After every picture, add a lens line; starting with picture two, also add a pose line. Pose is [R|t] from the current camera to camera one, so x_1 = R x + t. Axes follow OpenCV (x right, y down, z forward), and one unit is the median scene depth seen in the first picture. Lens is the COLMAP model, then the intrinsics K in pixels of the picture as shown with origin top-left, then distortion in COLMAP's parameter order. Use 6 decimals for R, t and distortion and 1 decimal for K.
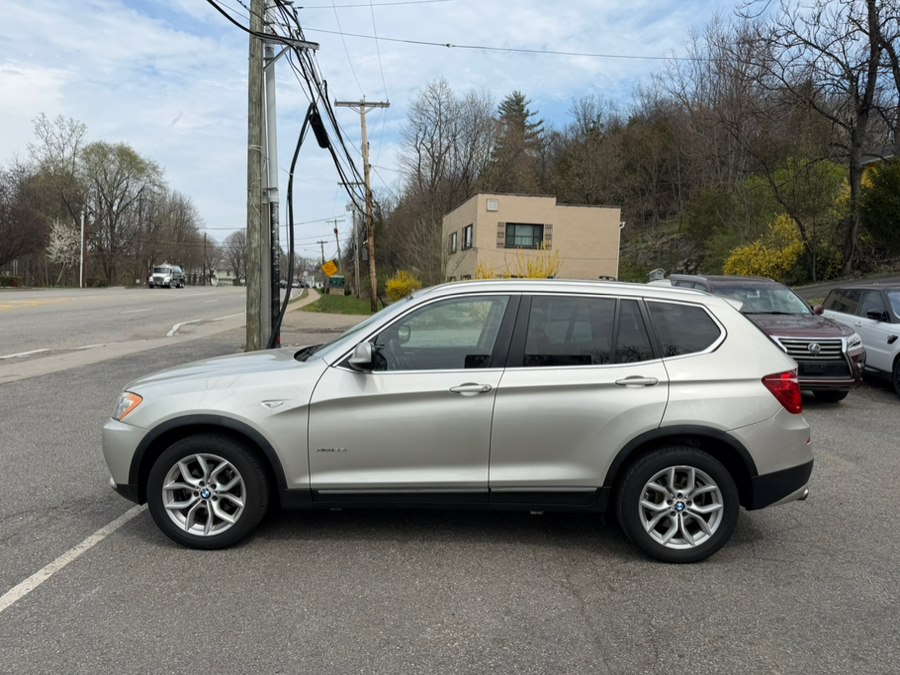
lens RADIAL K [[631.7, 0, 443.8], [0, 631.7, 331.6], [0, 0, 1]] dist [0.037536, -0.048954]
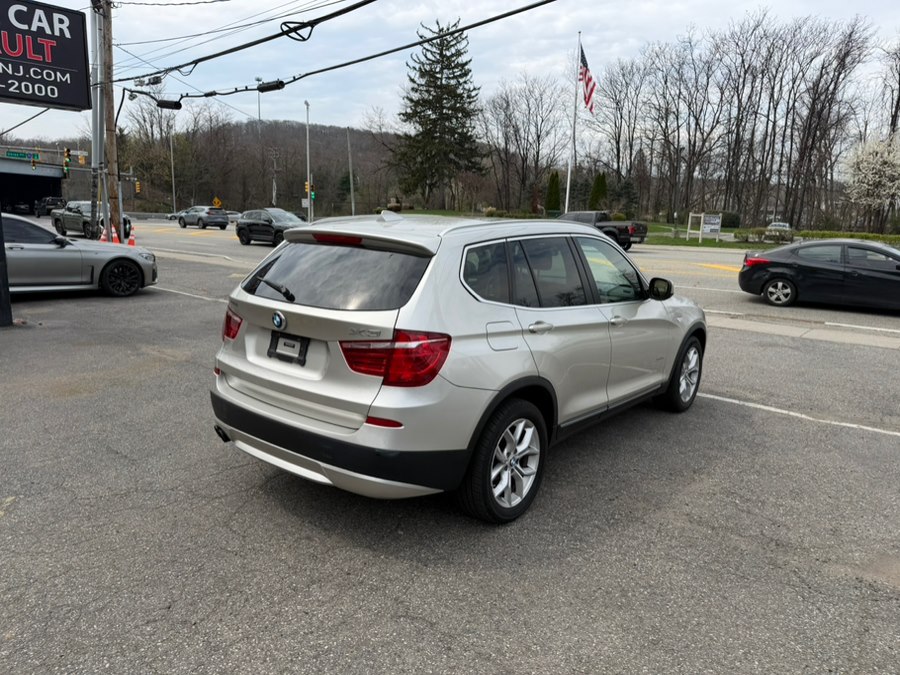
lens RADIAL K [[631.7, 0, 450.1], [0, 631.7, 331.1], [0, 0, 1]] dist [0.037536, -0.048954]
pose [[-0.618334, 0.099545, -0.779585, 0.164502], [-0.102177, 0.973345, 0.205329, -0.018391], [0.779245, 0.206617, -0.591681, 0.274339]]
